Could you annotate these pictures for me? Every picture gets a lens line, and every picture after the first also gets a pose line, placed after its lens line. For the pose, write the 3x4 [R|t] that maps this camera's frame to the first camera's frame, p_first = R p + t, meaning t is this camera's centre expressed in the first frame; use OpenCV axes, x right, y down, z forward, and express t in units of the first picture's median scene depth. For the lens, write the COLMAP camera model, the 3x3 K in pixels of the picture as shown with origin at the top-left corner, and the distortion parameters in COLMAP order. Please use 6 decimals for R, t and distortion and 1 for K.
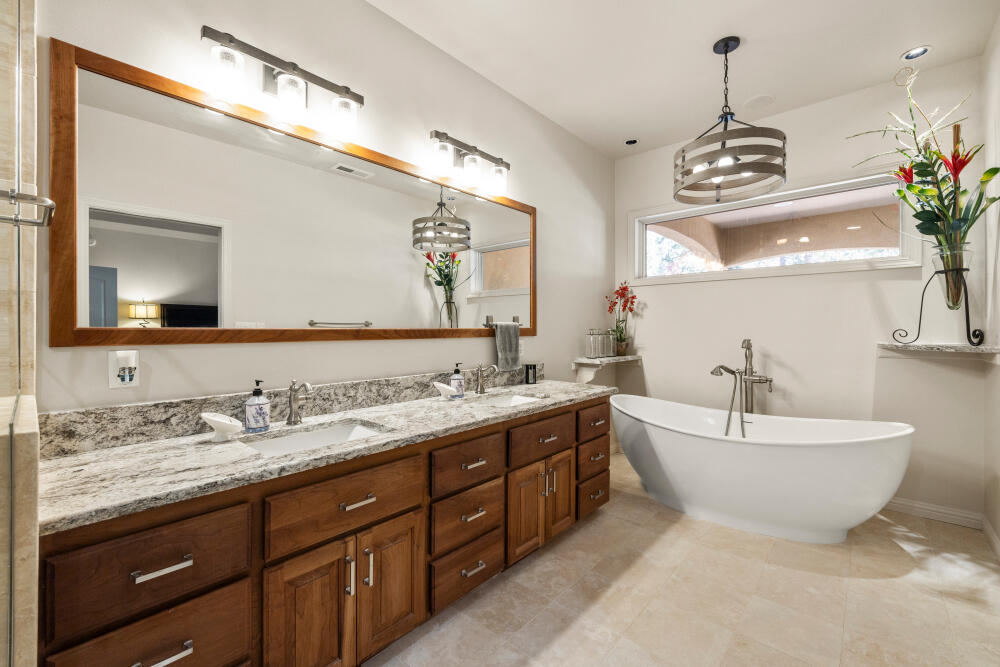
lens RADIAL K [[426.3, 0, 500.7], [0, 426.3, 330.3], [0, 0, 1]] dist [0.002413, 0.000234]
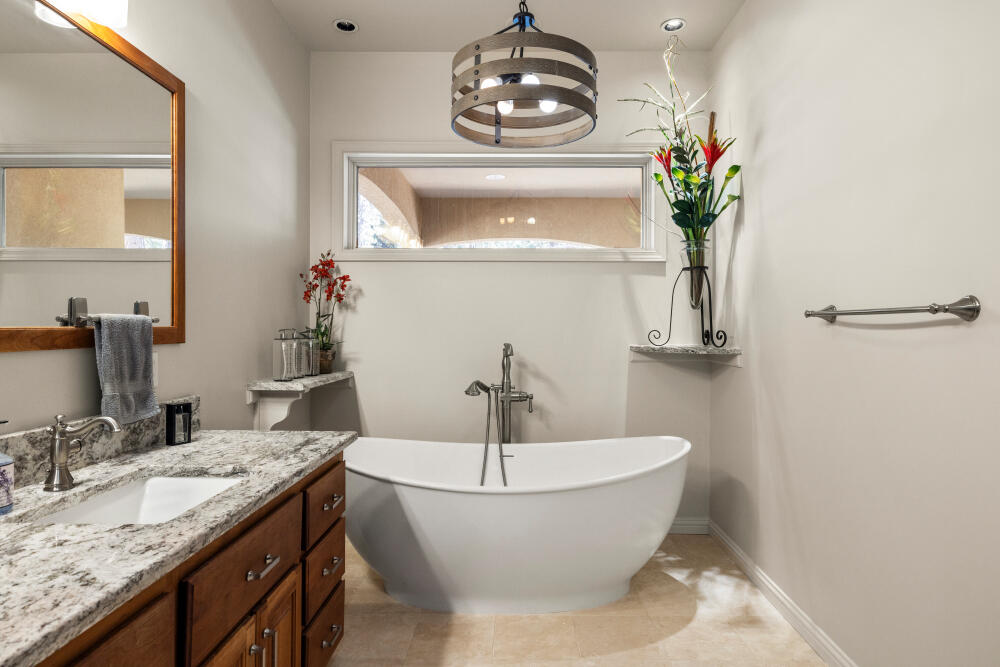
lens RADIAL K [[567.7, 0, 502.6], [0, 567.7, 328.5], [0, 0, 1]] dist [-0.002846, 0.001830]
pose [[0.750616, 0.001248, 0.660738, -0.082927], [0.000531, 0.999997, -0.002493, -0.002615], [-0.660739, 0.002222, 0.750612, 0.300562]]
